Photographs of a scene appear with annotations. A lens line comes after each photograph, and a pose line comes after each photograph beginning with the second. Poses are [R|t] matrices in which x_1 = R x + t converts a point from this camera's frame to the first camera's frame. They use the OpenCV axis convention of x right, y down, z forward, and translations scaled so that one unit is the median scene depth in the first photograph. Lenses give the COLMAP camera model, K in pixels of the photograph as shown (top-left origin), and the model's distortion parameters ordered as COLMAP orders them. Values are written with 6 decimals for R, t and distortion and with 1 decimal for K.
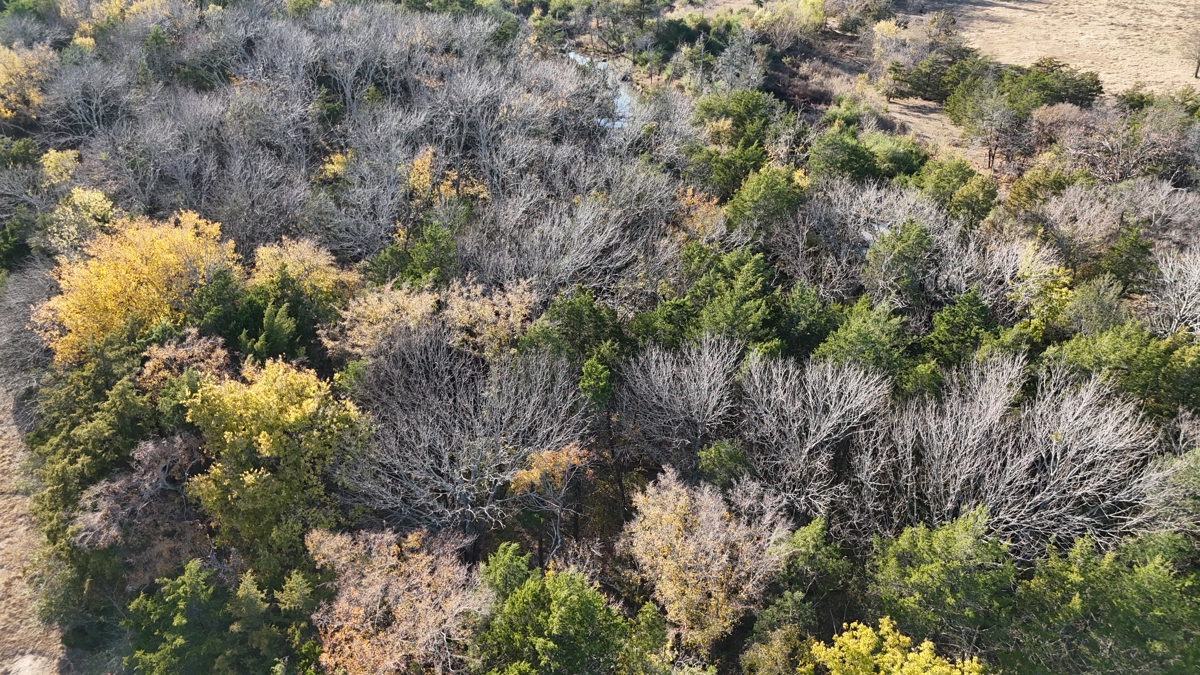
lens RADIAL K [[813.6, 0, 600.0], [0, 813.6, 335.5], [0, 0, 1]] dist [-0.005903, -0.017534]
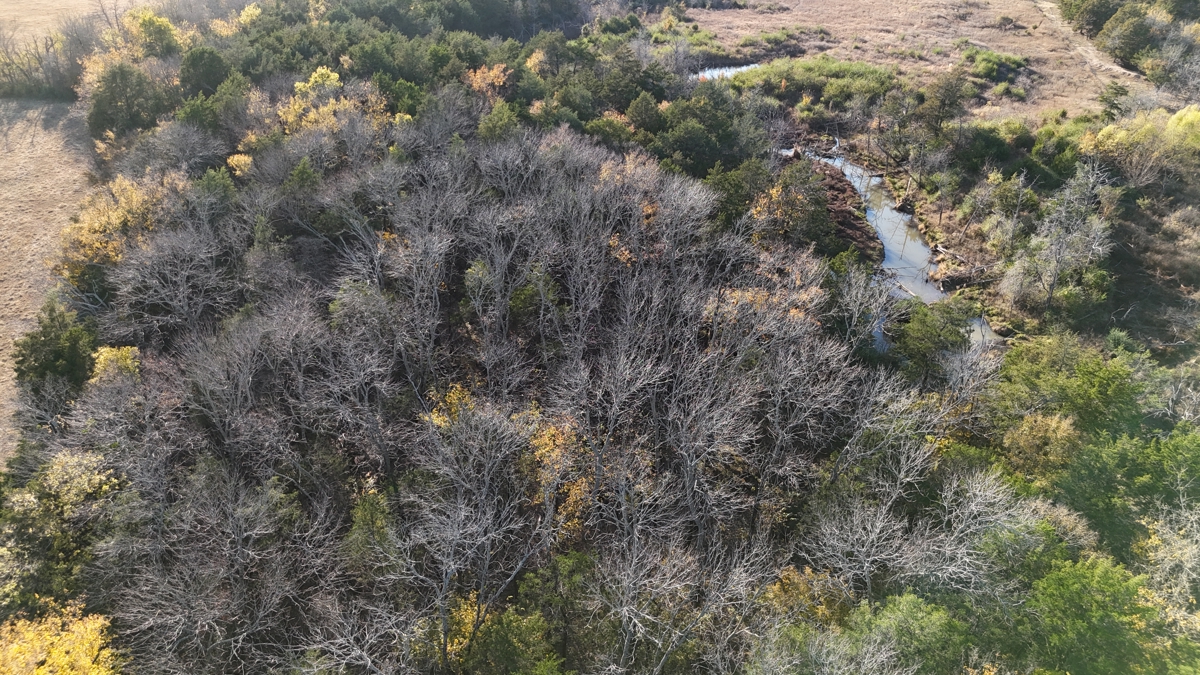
lens RADIAL K [[813.6, 0, 601.5], [0, 813.6, 339.6], [0, 0, 1]] dist [-0.005903, -0.017534]
pose [[0.946280, 0.141434, -0.290776, 0.000899], [-0.148810, 0.988860, -0.003293, -0.139374], [0.287071, 0.046386, 0.956786, 0.177051]]
